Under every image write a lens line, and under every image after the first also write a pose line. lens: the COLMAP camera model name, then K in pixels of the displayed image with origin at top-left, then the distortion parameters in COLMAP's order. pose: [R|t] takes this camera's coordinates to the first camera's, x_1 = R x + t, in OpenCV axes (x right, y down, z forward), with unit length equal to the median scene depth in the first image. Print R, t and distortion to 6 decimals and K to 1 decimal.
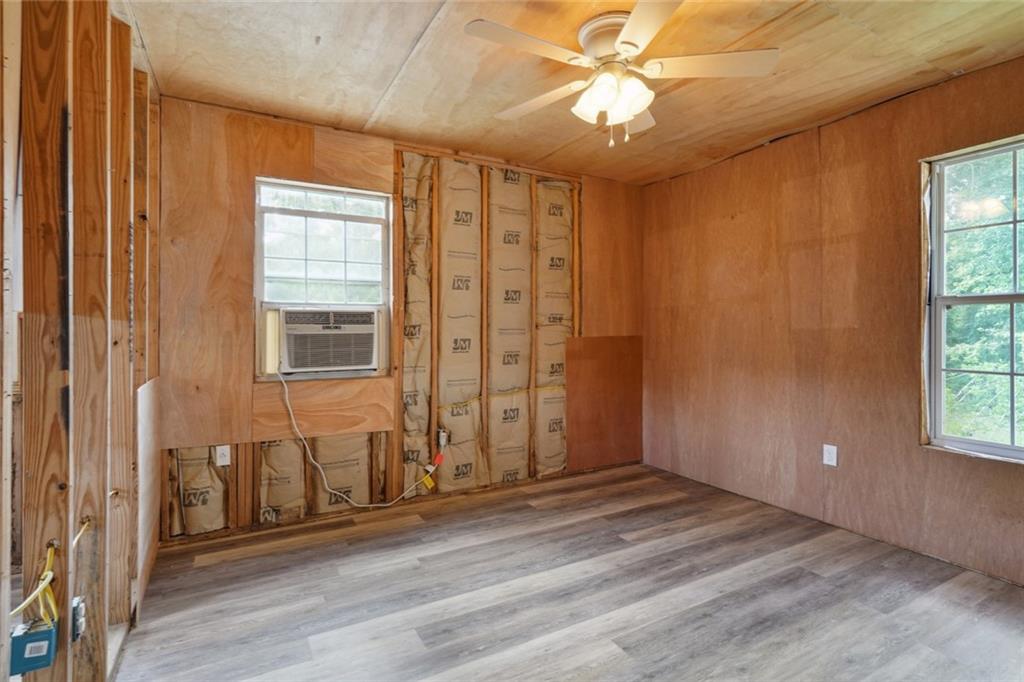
lens RADIAL K [[492.7, 0, 509.3], [0, 492.7, 332.6], [0, 0, 1]] dist [-0.000093, 0.000556]
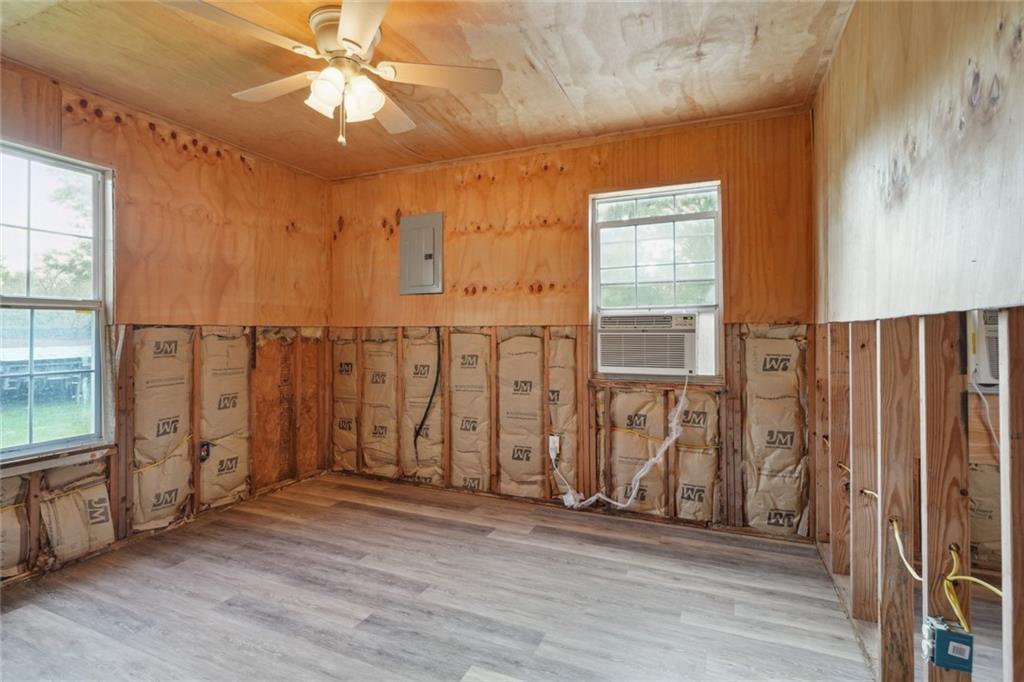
lens RADIAL K [[492.7, 0, 511.2], [0, 492.7, 335.7], [0, 0, 1]] dist [-0.000093, 0.000556]
pose [[0.613737, -0.001457, -0.789509, -0.682334], [0.003059, 0.999995, 0.000532, -0.004919], [0.789505, -0.002742, 0.613738, -0.321209]]
